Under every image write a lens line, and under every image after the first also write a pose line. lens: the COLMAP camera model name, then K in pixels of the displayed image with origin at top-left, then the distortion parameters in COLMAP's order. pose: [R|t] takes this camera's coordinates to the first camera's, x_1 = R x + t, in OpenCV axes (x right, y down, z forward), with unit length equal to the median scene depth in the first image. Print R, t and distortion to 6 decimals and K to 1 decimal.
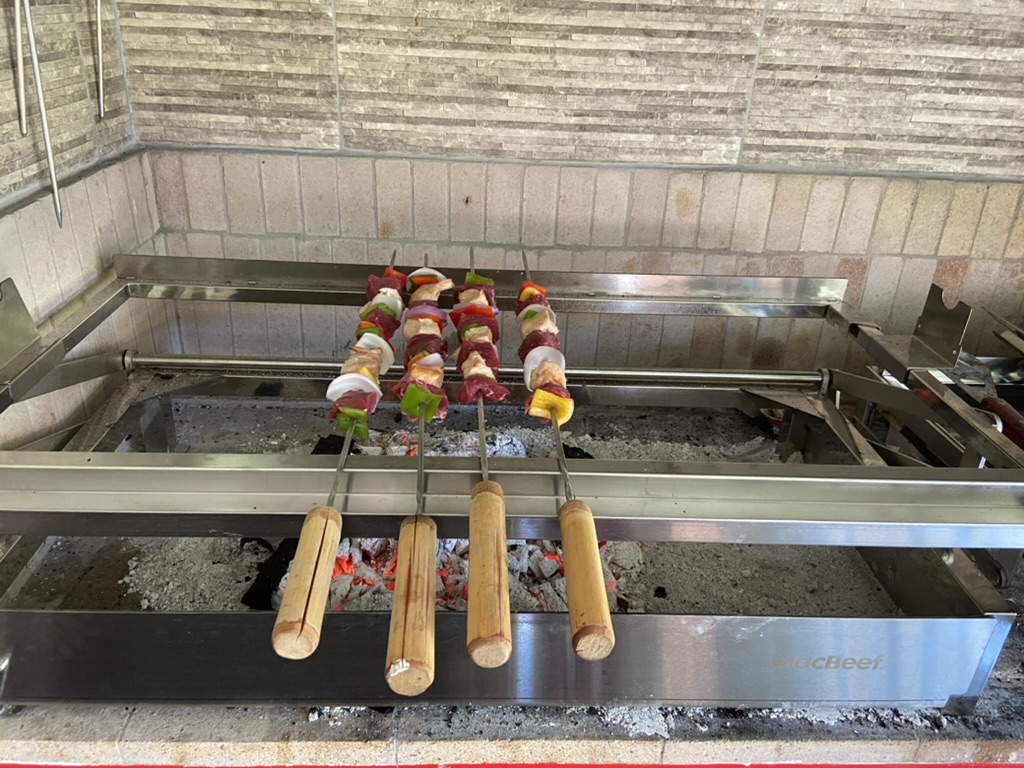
lens RADIAL K [[773.0, 0, 510.4], [0, 773.0, 389.9], [0, 0, 1]] dist [0.105352, -0.139627]
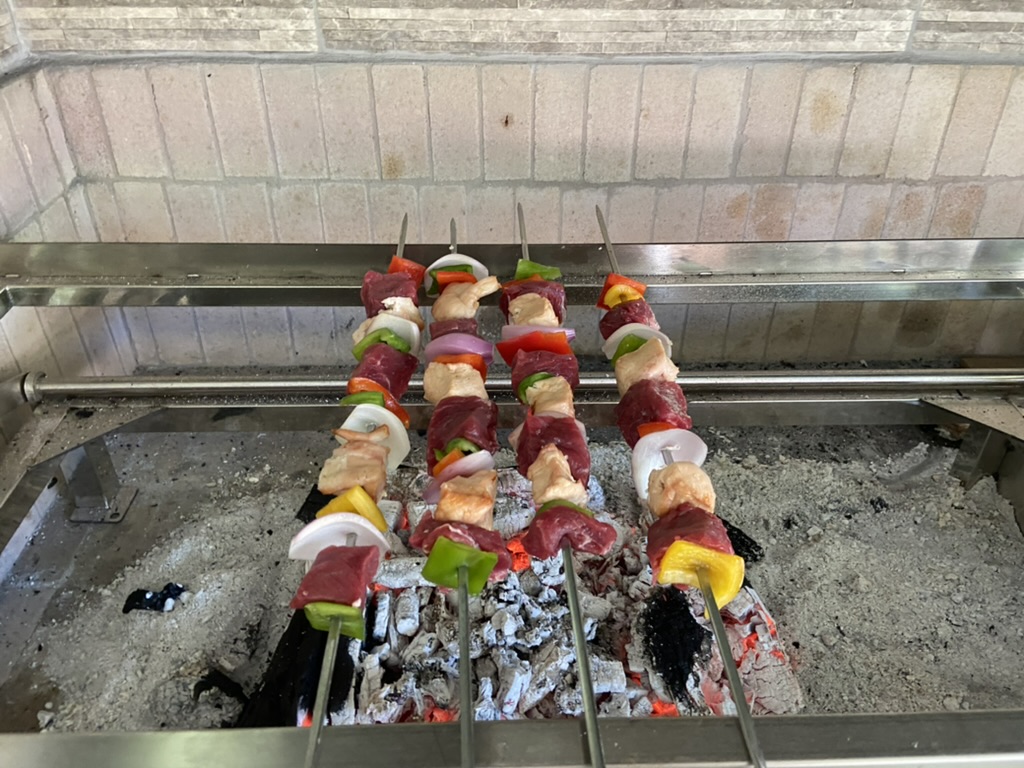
lens RADIAL K [[773.0, 0, 516.0], [0, 773.0, 375.9], [0, 0, 1]] dist [0.105352, -0.139627]
pose [[0.999272, -0.026148, -0.027795, -0.035665], [0.029685, 0.990319, 0.135597, -0.117881], [0.023980, -0.136324, 0.990374, 0.293979]]
